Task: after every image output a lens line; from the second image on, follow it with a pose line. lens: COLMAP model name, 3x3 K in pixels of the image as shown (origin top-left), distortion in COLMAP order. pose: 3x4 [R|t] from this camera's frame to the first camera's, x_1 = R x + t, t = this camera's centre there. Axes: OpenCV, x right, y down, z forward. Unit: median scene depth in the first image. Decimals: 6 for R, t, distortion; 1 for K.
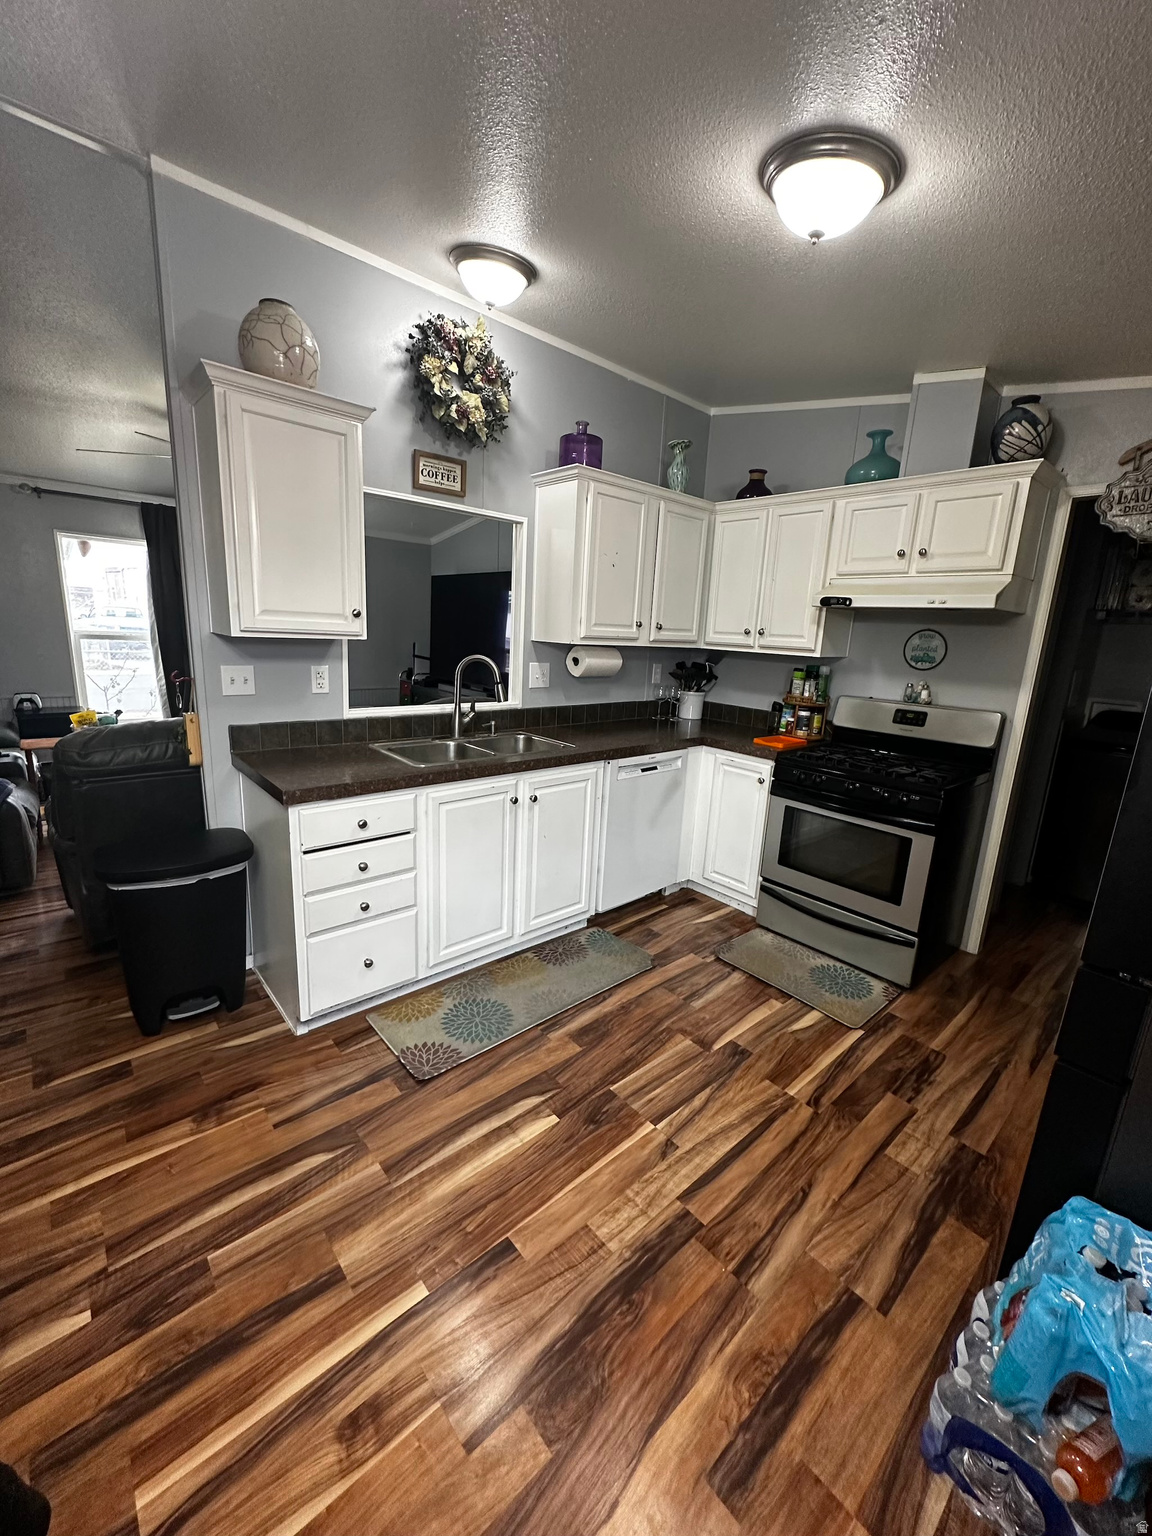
lens RADIAL K [[608.9, 0, 578.5], [0, 608.9, 767.0], [0, 0, 1]] dist [-0.000401, 0.000347]
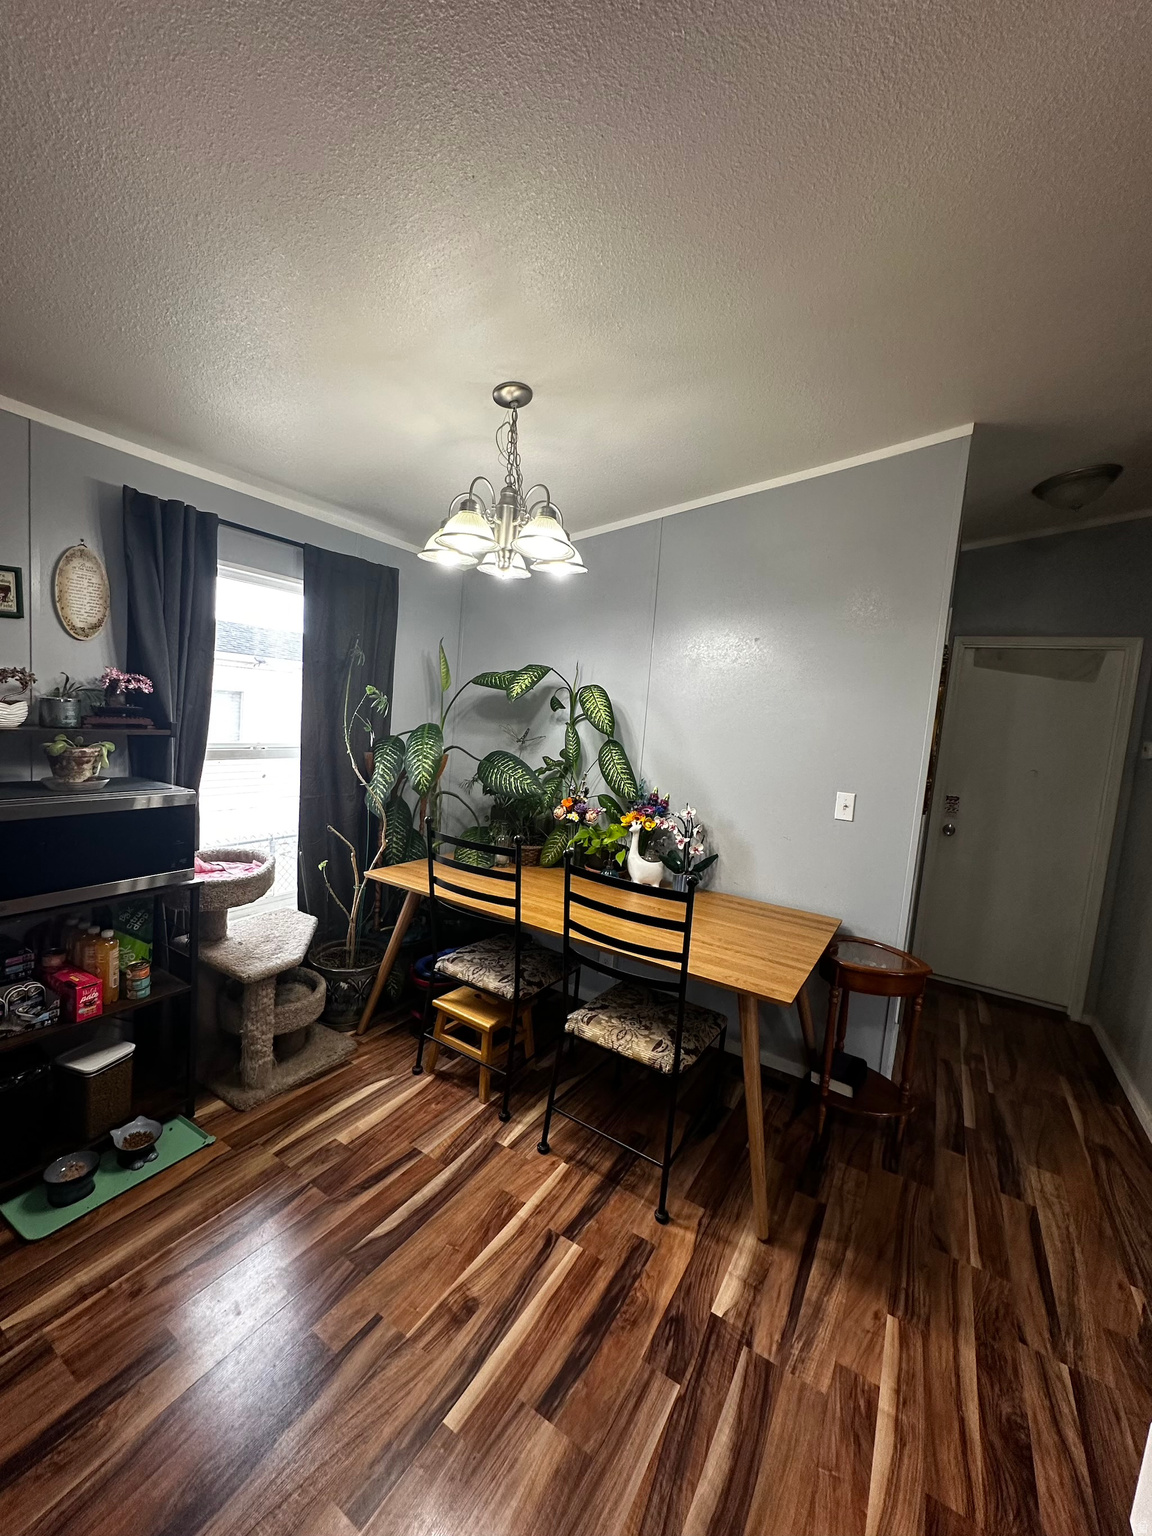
lens RADIAL K [[608.9, 0, 576.8], [0, 608.9, 765.9], [0, 0, 1]] dist [-0.000401, 0.000347]
pose [[-0.945942, -0.097163, -0.309441, -0.048513], [-0.188676, 0.940876, 0.281341, -0.382727], [0.263810, 0.324516, -0.908346, 1.514529]]
